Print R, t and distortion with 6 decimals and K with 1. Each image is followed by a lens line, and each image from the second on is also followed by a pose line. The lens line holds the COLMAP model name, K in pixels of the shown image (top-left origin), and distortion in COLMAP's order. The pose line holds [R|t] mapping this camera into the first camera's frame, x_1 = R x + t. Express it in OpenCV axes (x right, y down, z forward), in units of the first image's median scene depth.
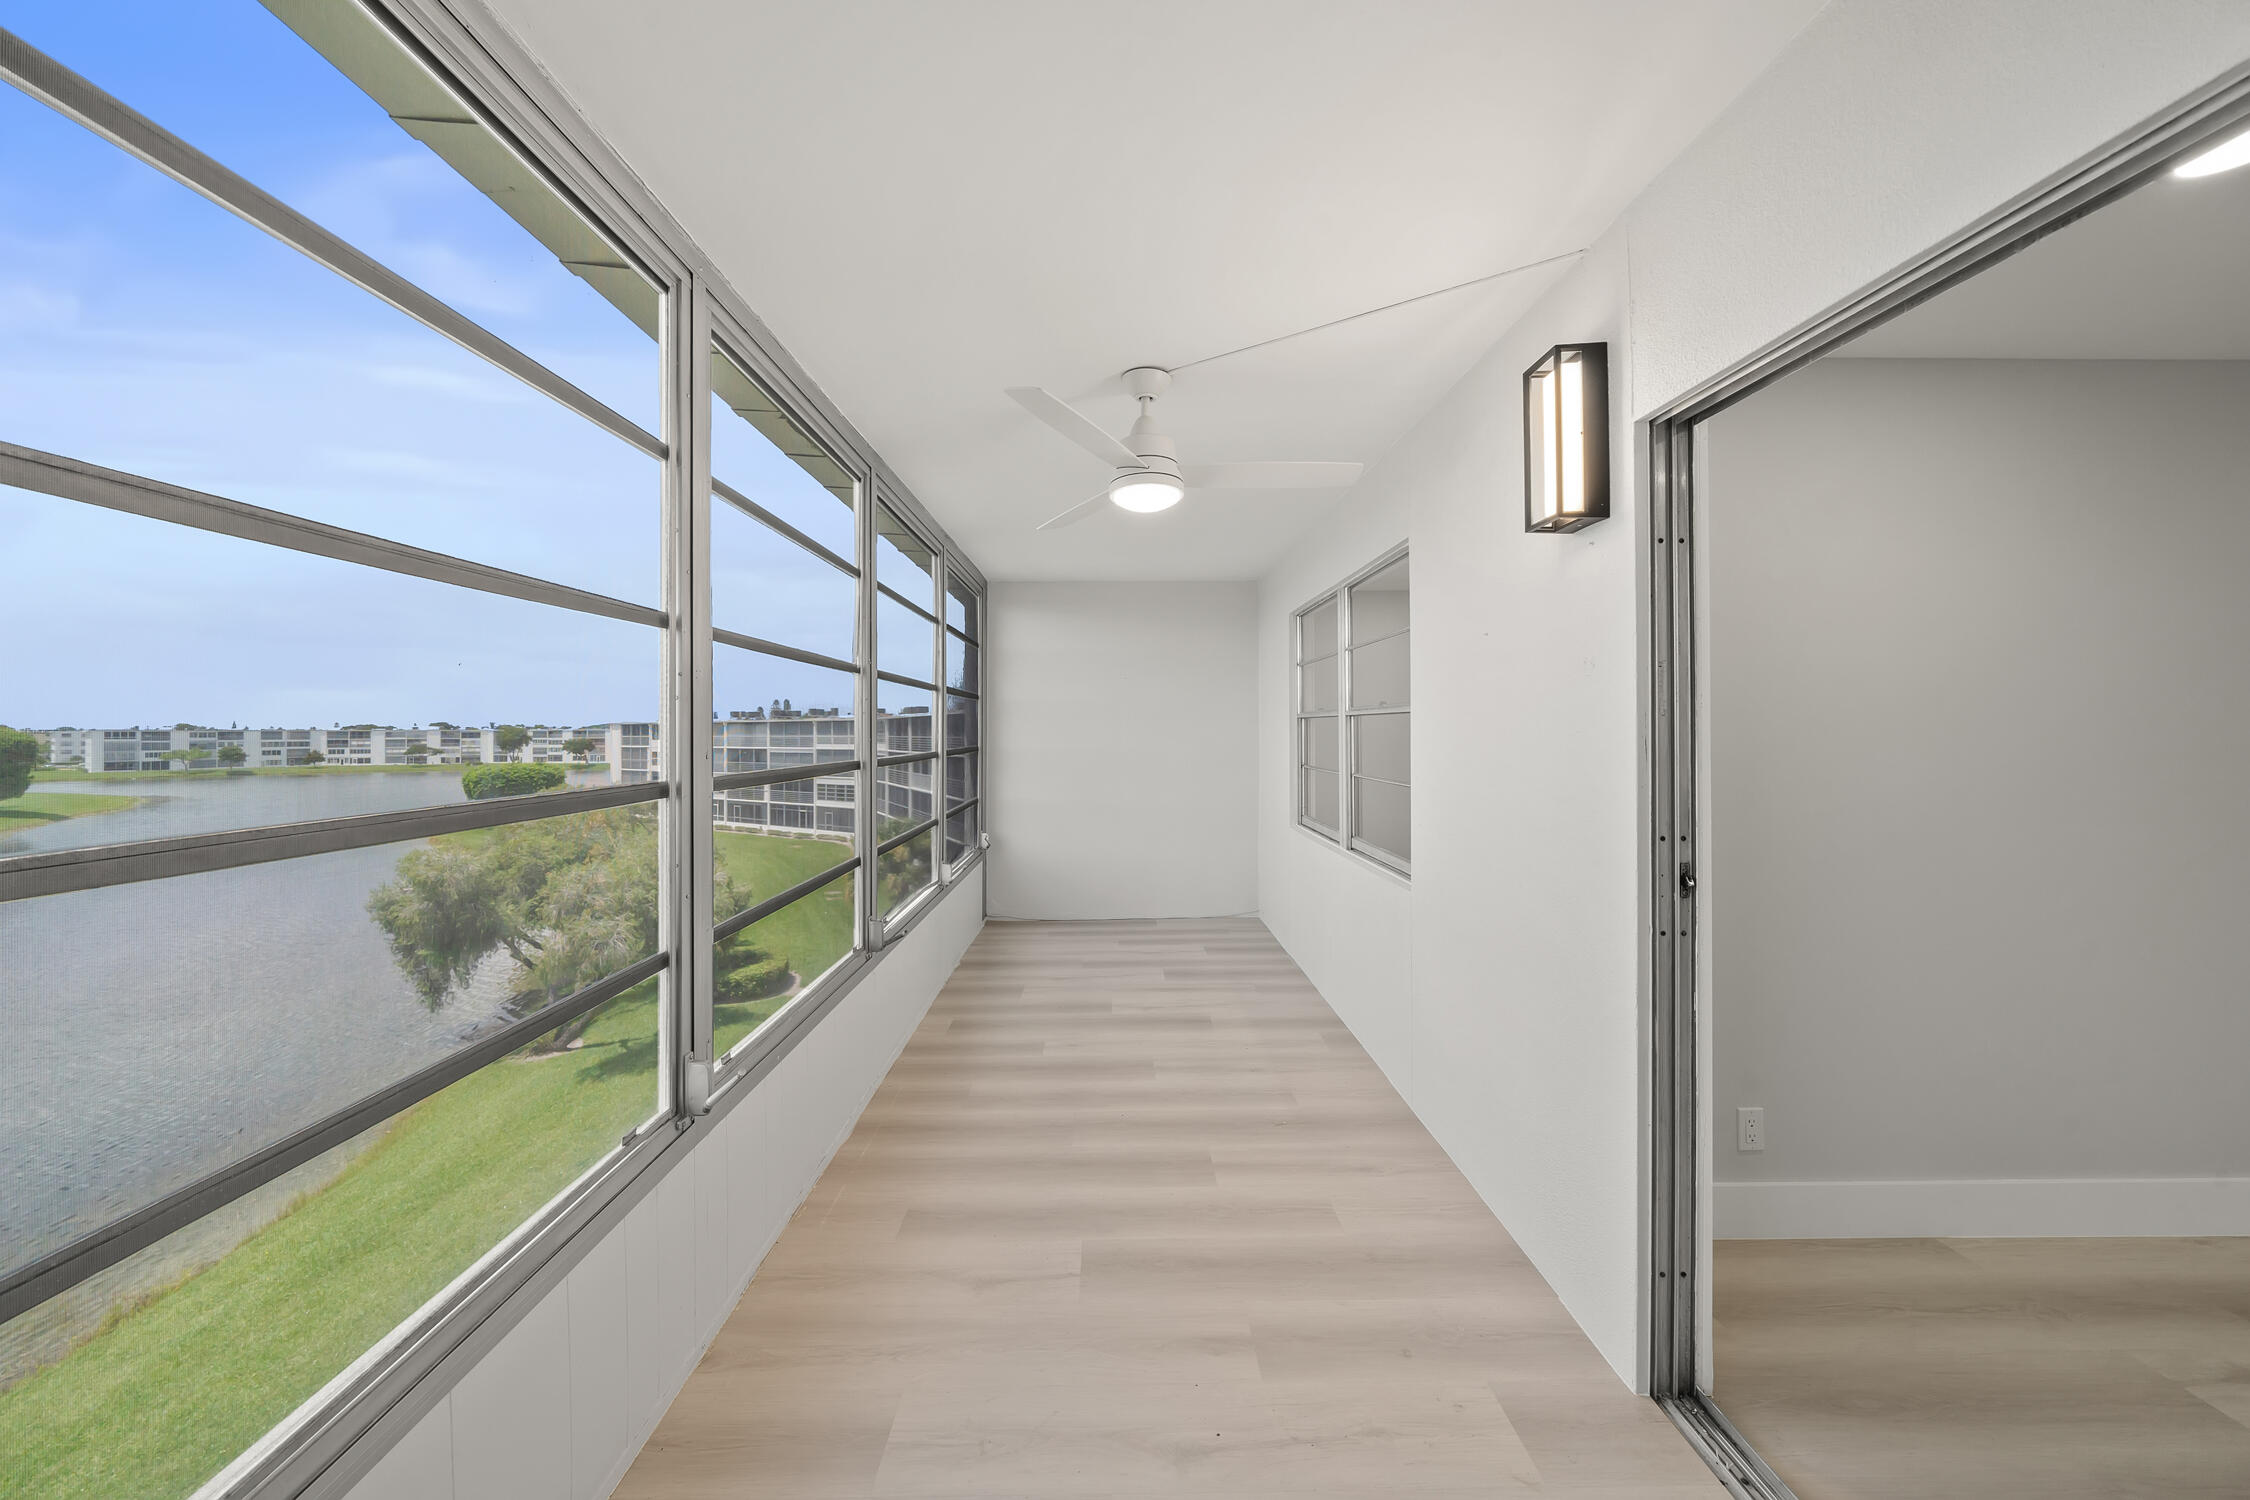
lens RADIAL K [[812.3, 0, 1121.6], [0, 812.3, 729.4], [0, 0, 1]] dist [-0.005304, -0.000060]
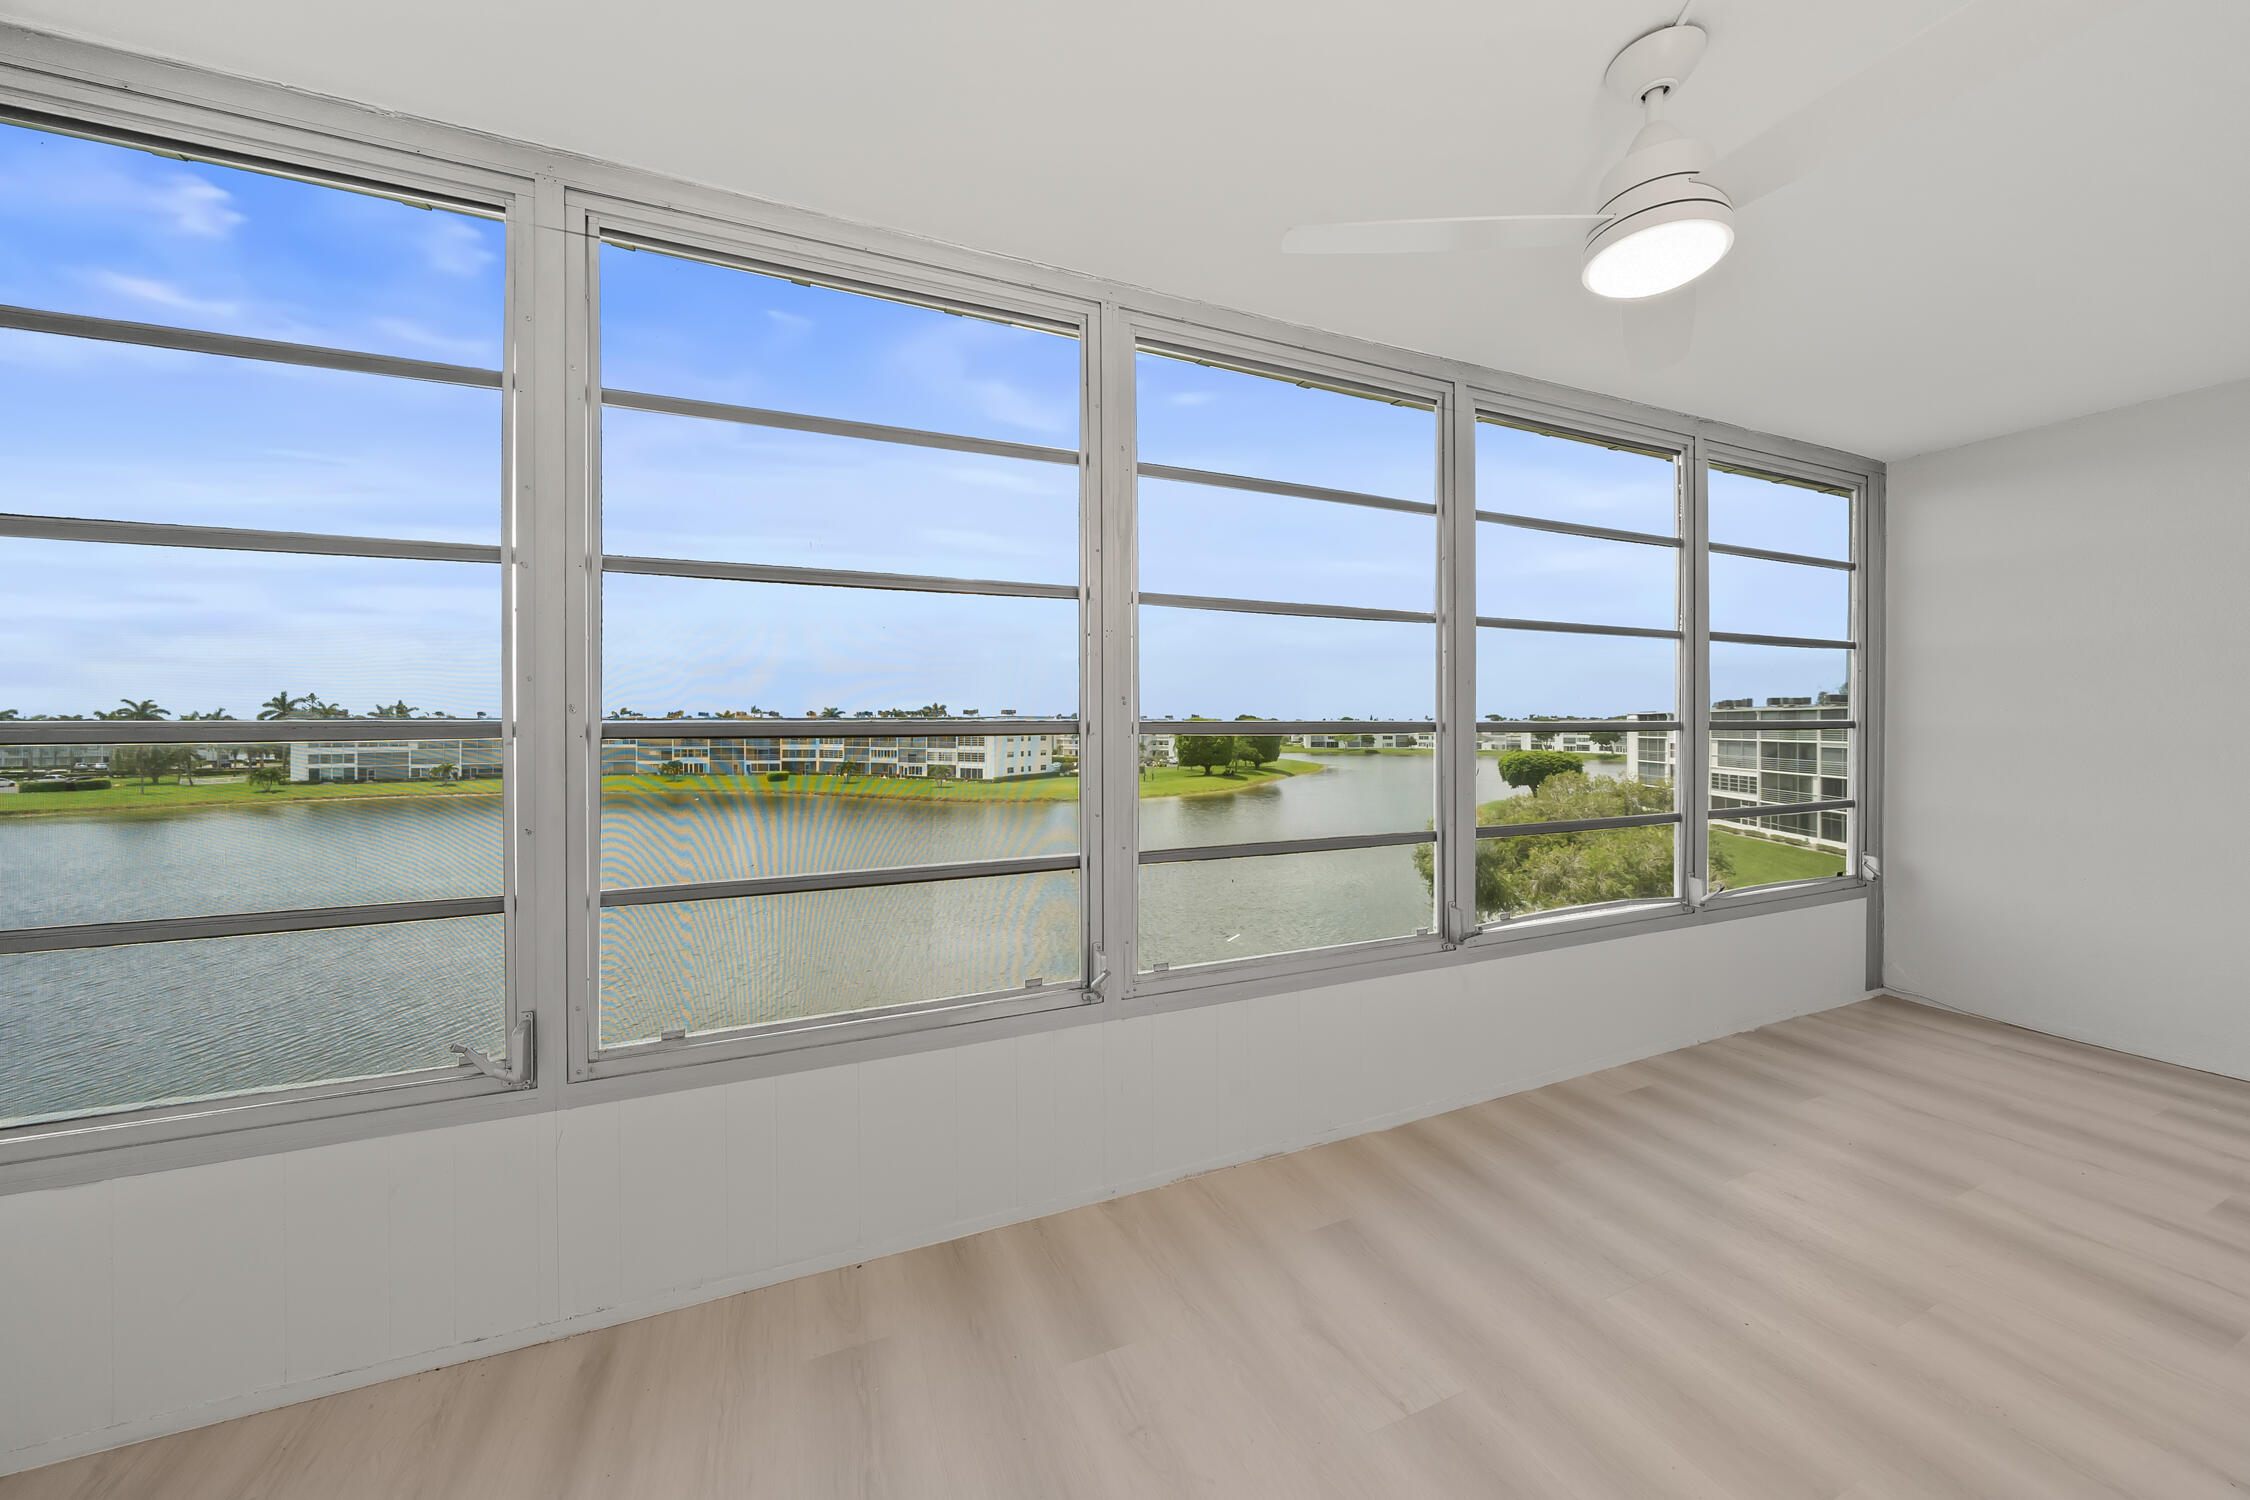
lens RADIAL K [[812.3, 0, 1121.3], [0, 812.3, 741.7], [0, 0, 1]] dist [-0.005304, -0.000060]
pose [[0.350780, 0.018657, -0.936272, 0.109499], [-0.001507, 0.999811, 0.019359, 0.012049], [0.936457, -0.005380, 0.350742, 0.106262]]
